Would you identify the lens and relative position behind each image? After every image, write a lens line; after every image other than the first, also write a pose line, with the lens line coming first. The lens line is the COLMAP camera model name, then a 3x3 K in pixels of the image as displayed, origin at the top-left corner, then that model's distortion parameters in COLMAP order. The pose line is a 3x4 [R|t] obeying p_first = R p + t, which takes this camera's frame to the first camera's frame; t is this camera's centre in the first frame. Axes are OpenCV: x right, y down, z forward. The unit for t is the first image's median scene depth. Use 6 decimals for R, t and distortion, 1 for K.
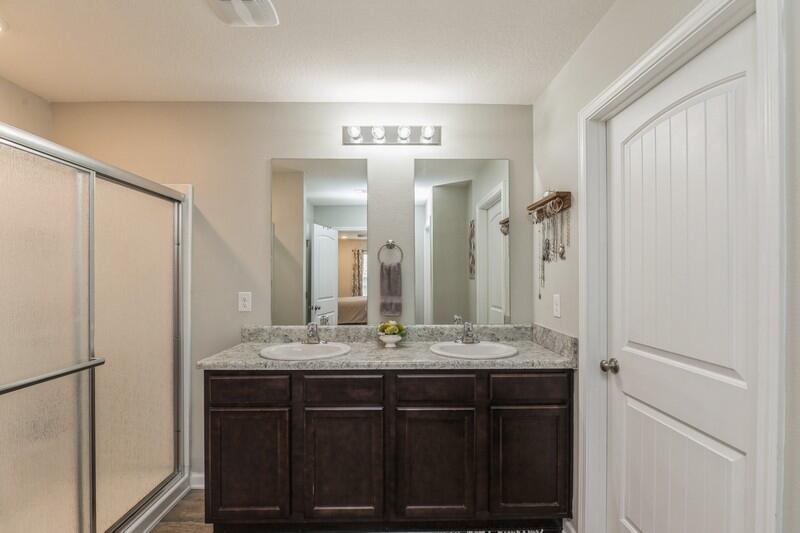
lens RADIAL K [[361.5, 0, 400.0], [0, 361.5, 274.3], [0, 0, 1]] dist [-0.016342, -0.000025]
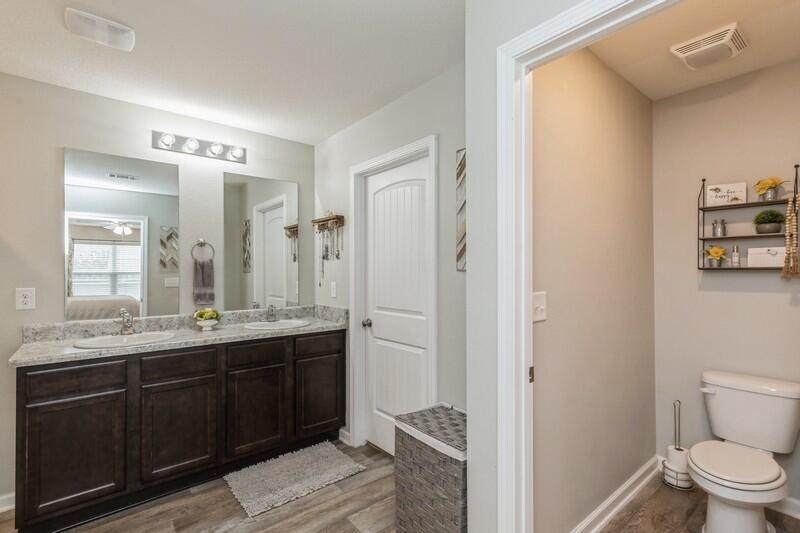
lens RADIAL K [[384.9, 0, 400.0], [0, 384.9, 266.5], [0, 0, 1]] dist [-0.000983, -0.000147]
pose [[0.773160, 0.004341, 0.634196, -0.341906], [-0.001530, 0.999986, -0.004979, -0.002216], [-0.634209, 0.002879, 0.773157, -0.383465]]
